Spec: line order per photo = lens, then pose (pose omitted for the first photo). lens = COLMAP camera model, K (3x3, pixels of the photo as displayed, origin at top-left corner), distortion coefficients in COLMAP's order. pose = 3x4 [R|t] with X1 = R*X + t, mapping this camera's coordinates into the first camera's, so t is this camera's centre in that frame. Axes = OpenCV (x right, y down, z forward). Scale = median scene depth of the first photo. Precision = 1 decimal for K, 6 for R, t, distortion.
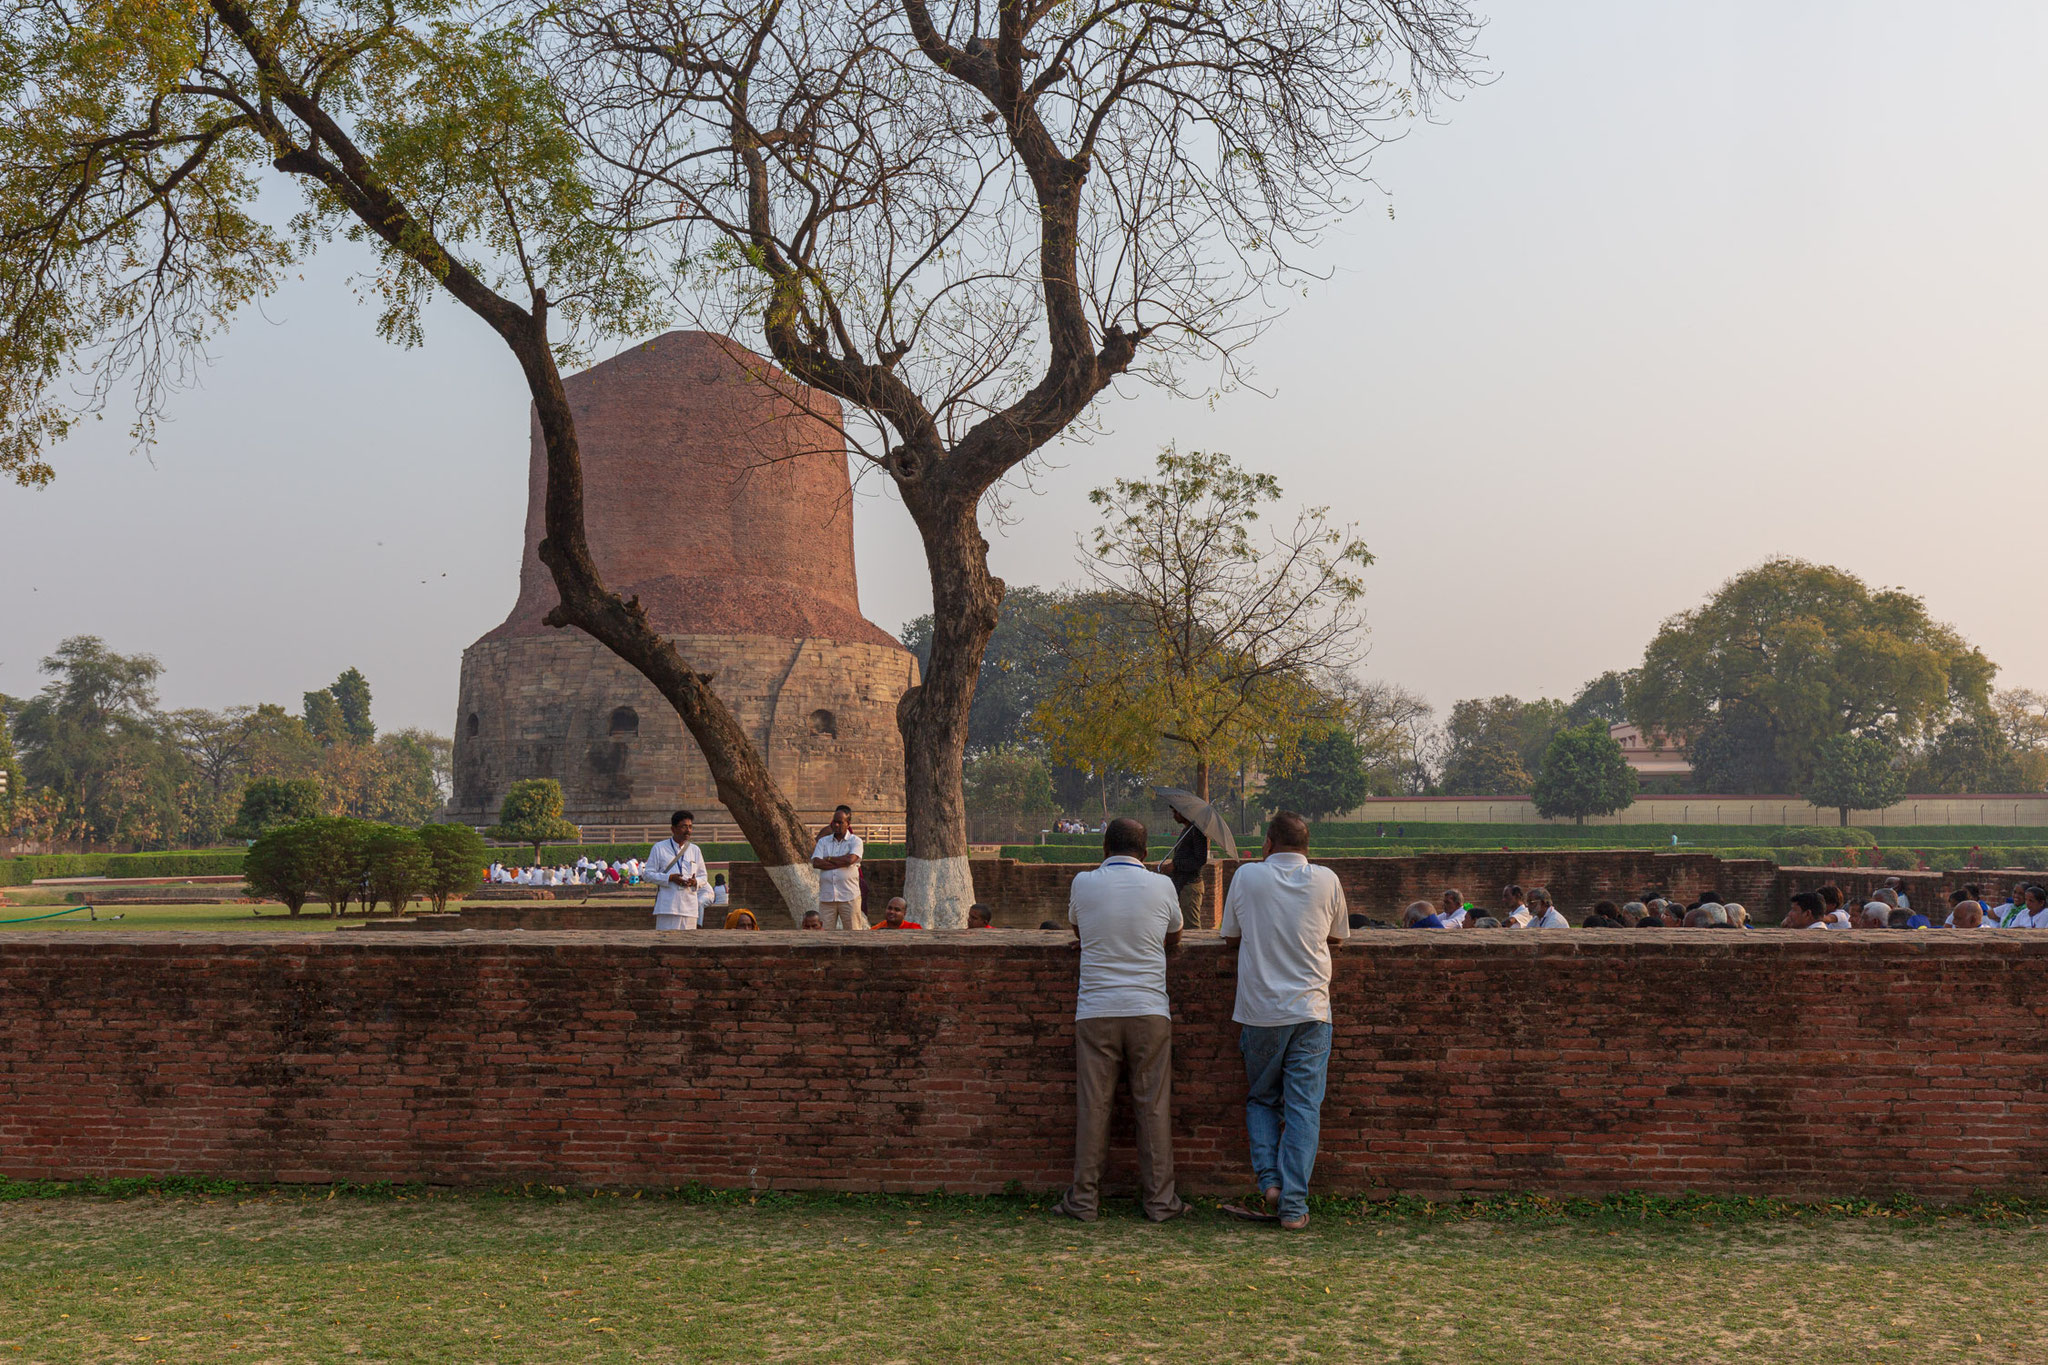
lens RADIAL K [[1911.1, 0, 1007.5], [0, 1911.1, 686.6], [0, 0, 1]] dist [0.017100, 0.000000]
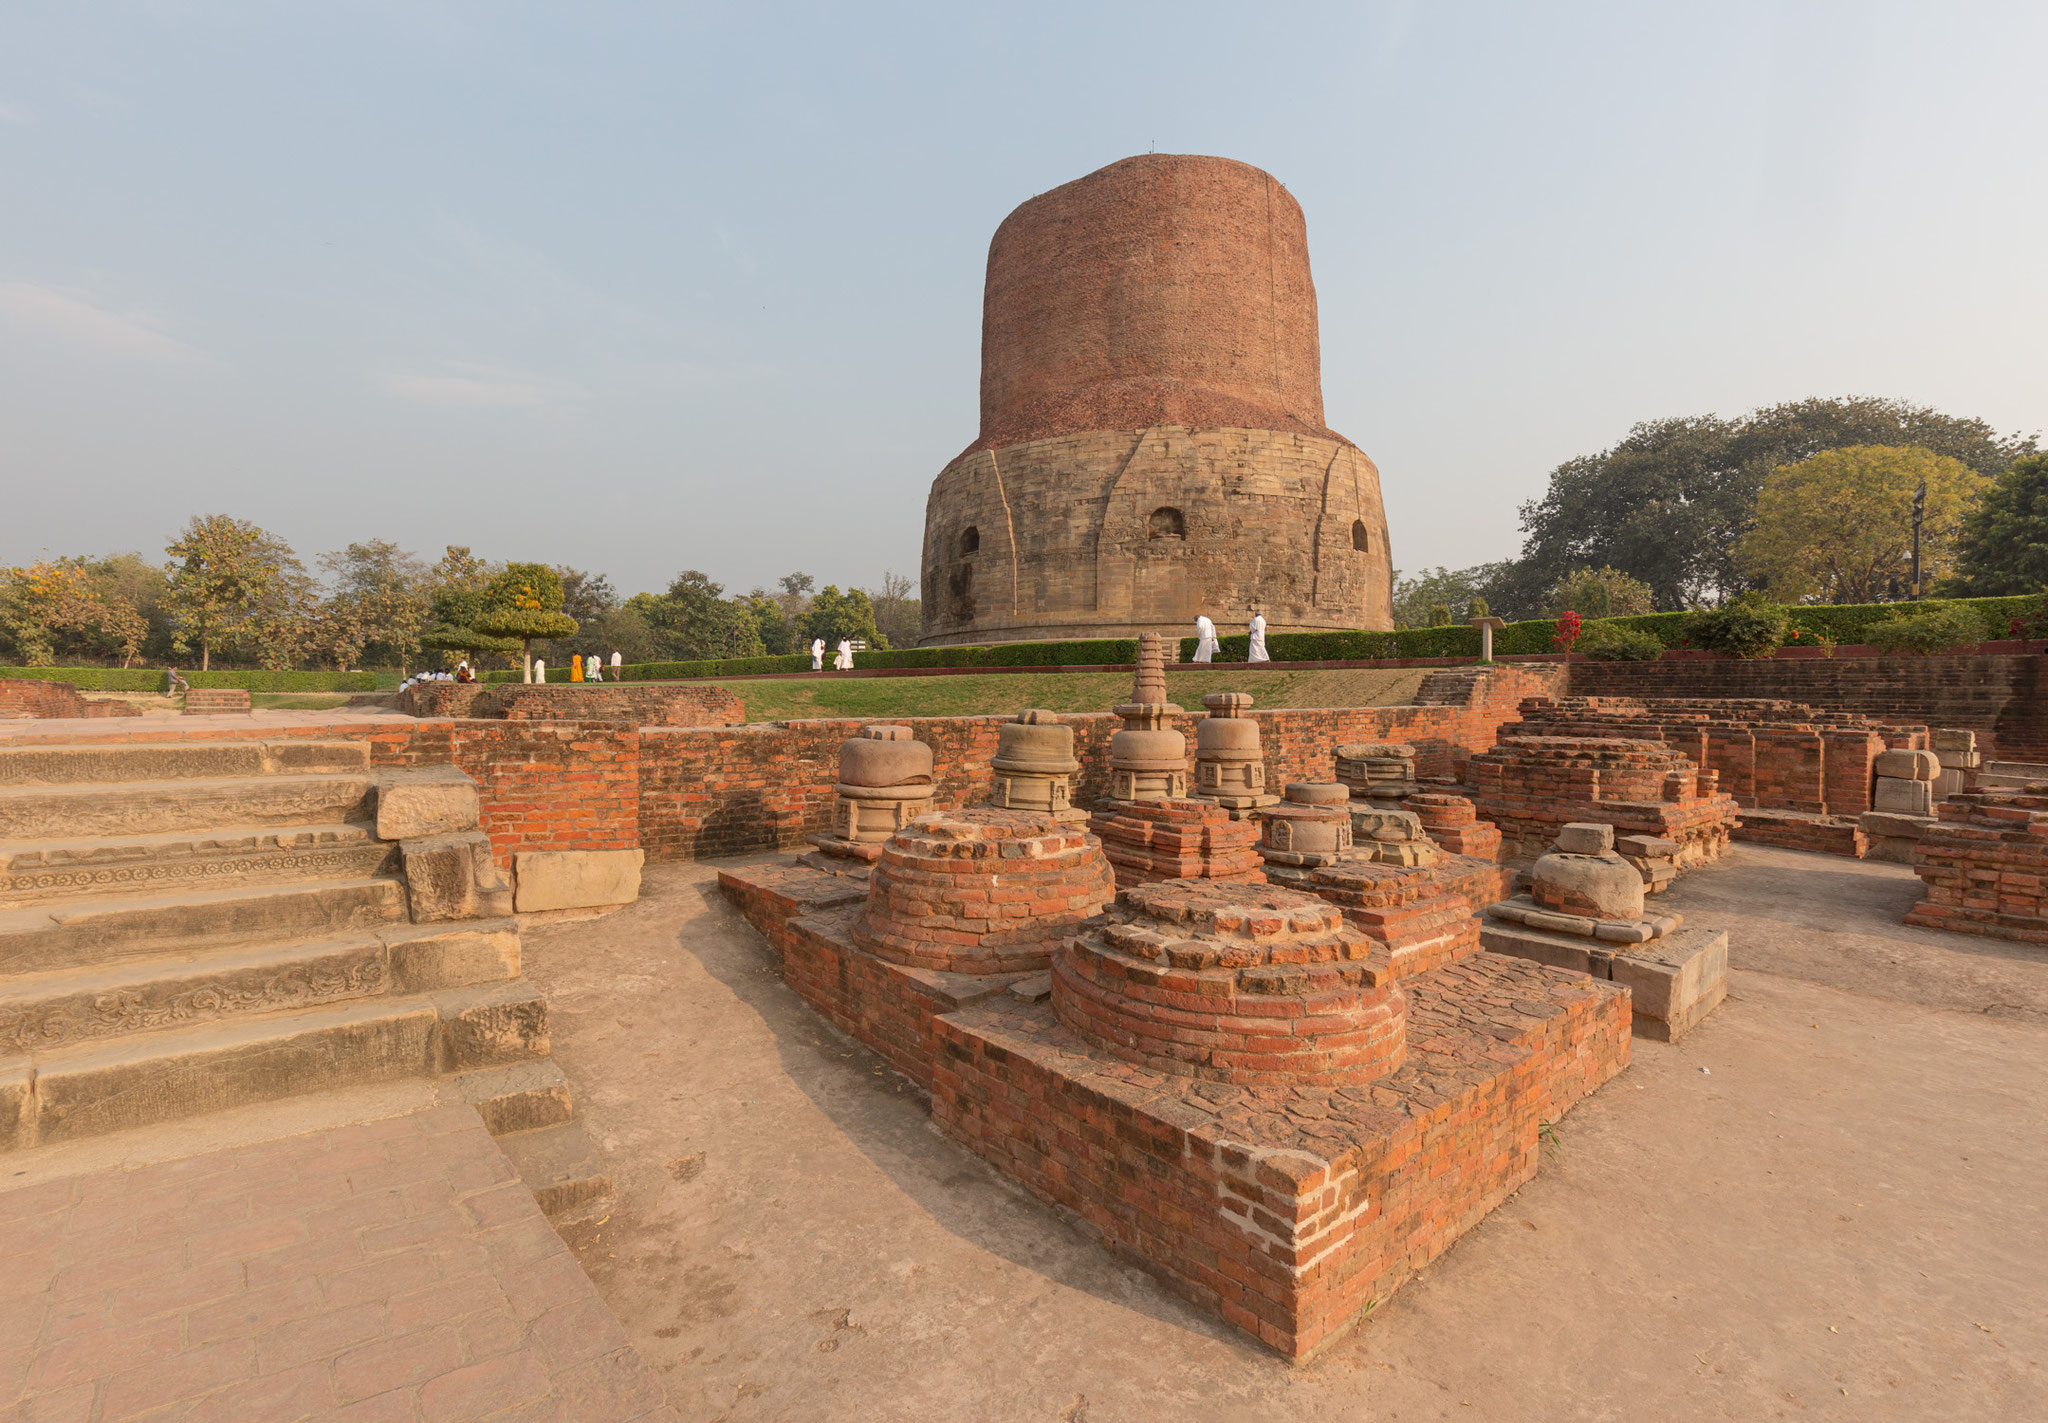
lens RADIAL K [[952.4, 0, 965.9], [0, 952.4, 726.6], [0, 0, 1]] dist [0.000992, 0.000317]
pose [[0.705568, 0.021587, -0.708313, 0.147951], [0.050318, 0.995487, 0.080463, 0.072411], [0.706854, -0.092413, 0.701297, 0.629313]]
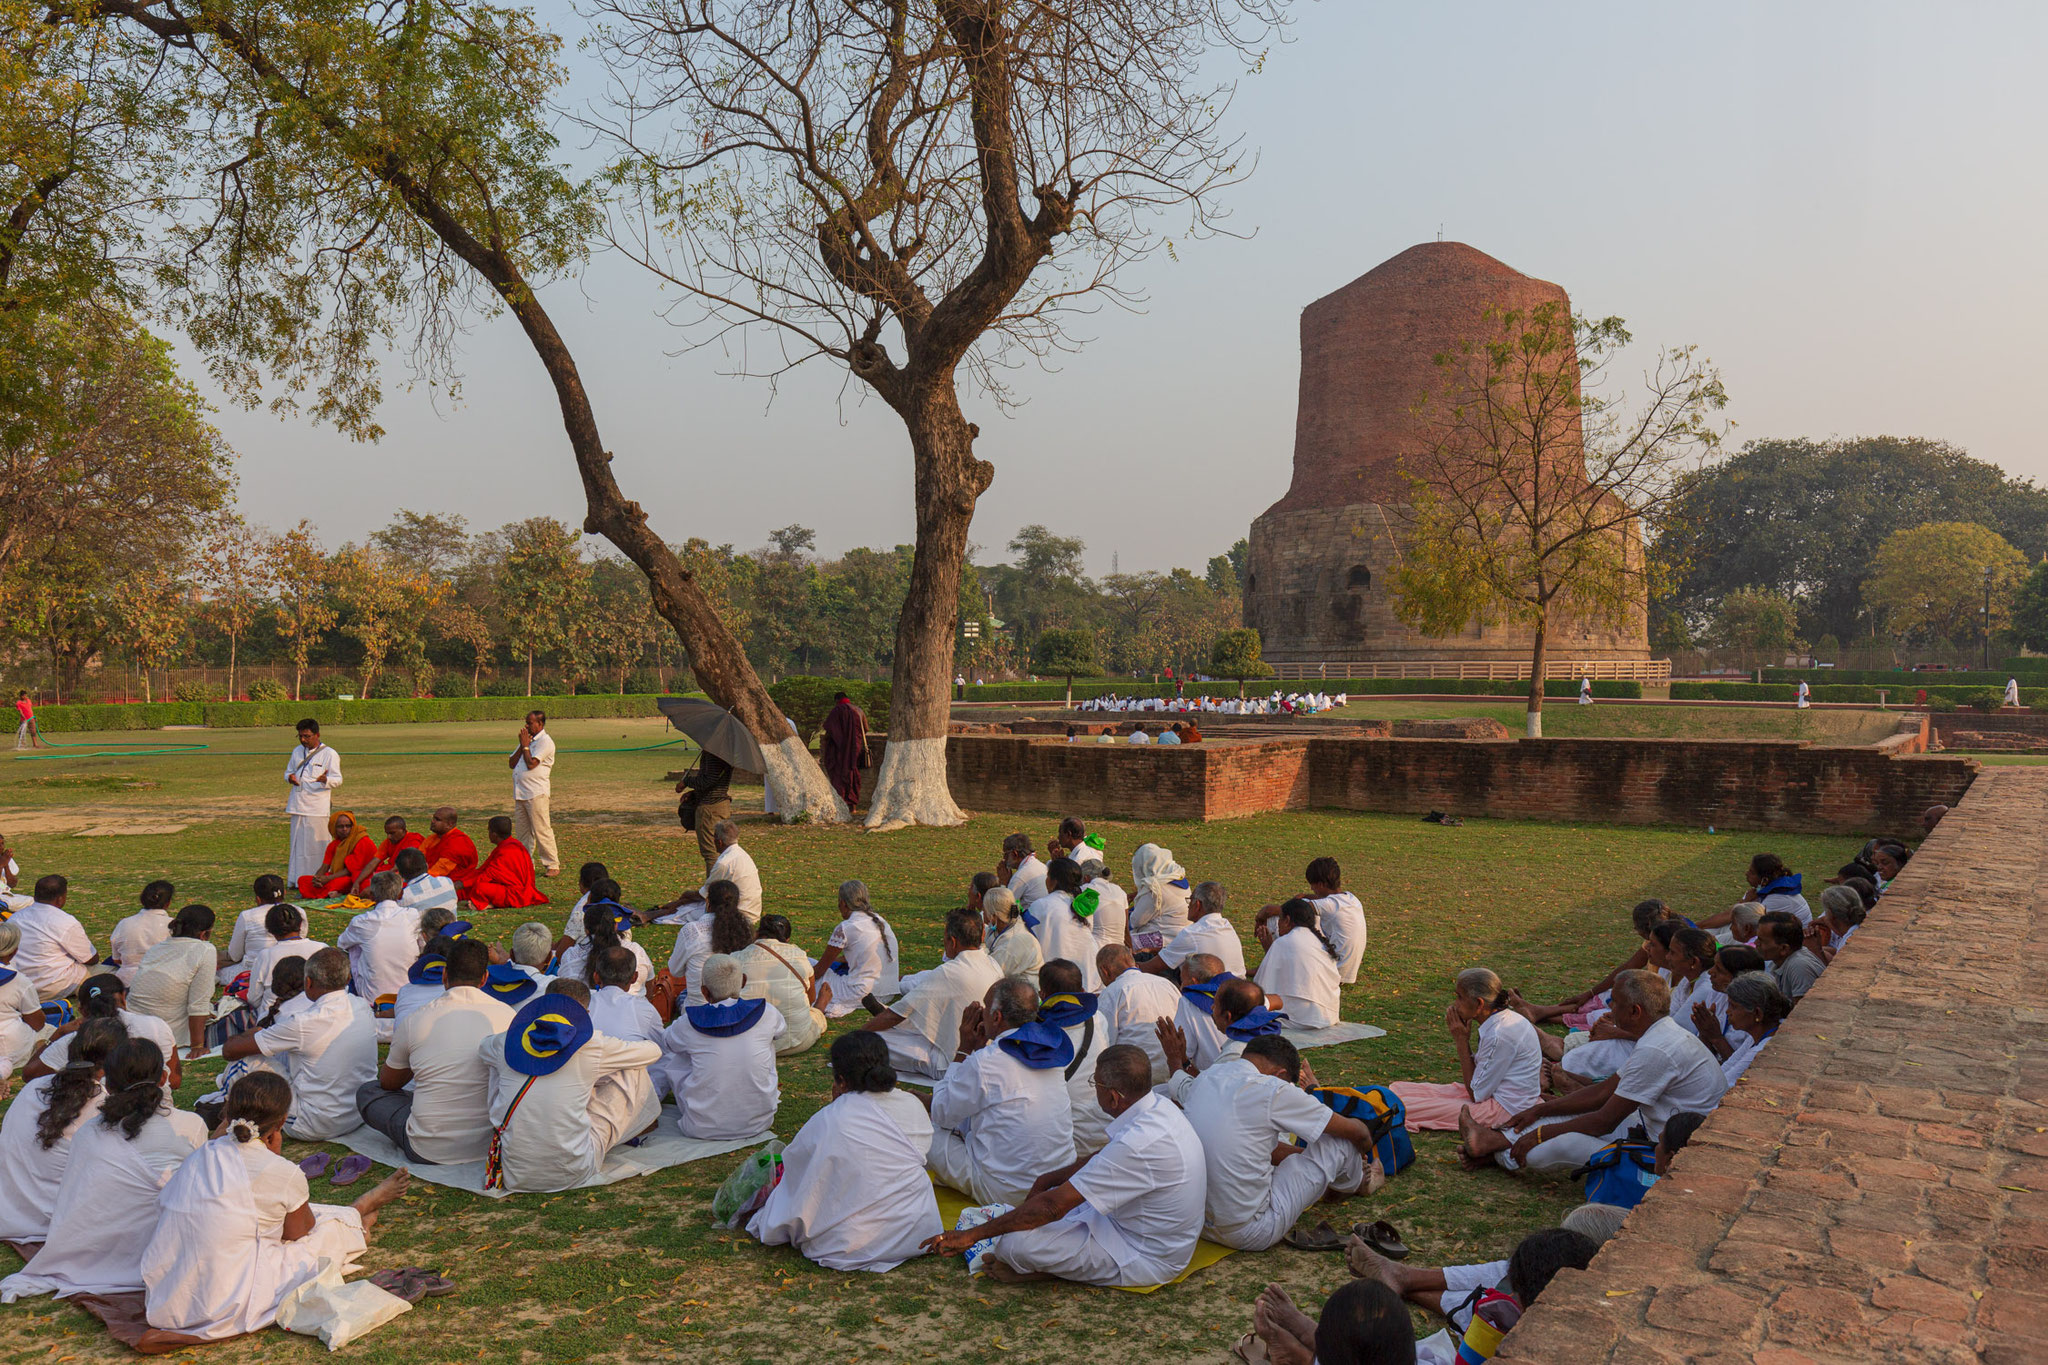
lens RADIAL K [[1479.4, 0, 1030.6], [0, 1479.4, 692.7], [0, 0, 1]] dist [0.001223, -0.002486]
pose [[0.865835, 0.010191, -0.500225, 0.089499], [0.039629, 0.995255, 0.088870, -0.000970], [0.498757, -0.096770, 0.861323, 0.072884]]
